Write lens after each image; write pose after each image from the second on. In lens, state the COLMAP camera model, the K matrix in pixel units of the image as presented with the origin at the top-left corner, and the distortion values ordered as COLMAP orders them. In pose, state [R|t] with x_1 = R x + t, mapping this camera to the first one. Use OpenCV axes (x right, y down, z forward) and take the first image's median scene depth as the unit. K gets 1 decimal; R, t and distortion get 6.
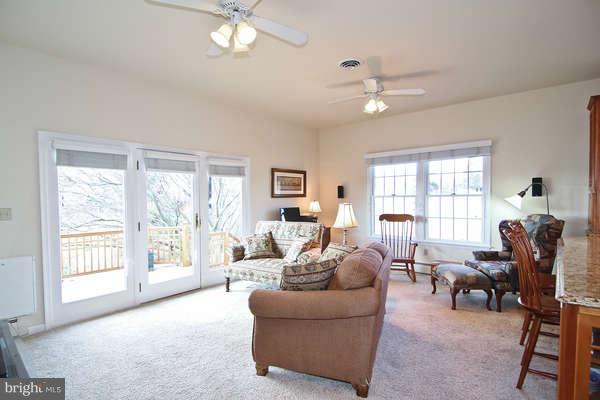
lens RADIAL K [[305.4, 0, 301.7], [0, 305.4, 204.8], [0, 0, 1]] dist [-0.004513, -0.012906]
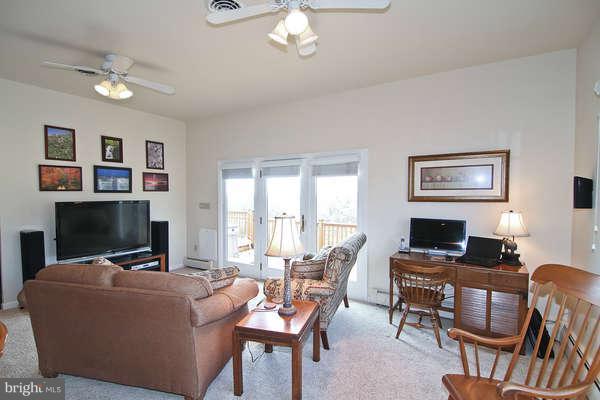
lens RADIAL K [[305.4, 0, 302.5], [0, 305.4, 199.7], [0, 0, 1]] dist [-0.004513, -0.012906]
pose [[0.066851, 0.018092, -0.997599, 0.596324], [-0.039601, 0.999096, 0.015466, -0.030836], [0.996977, 0.038472, 0.067507, 0.791079]]
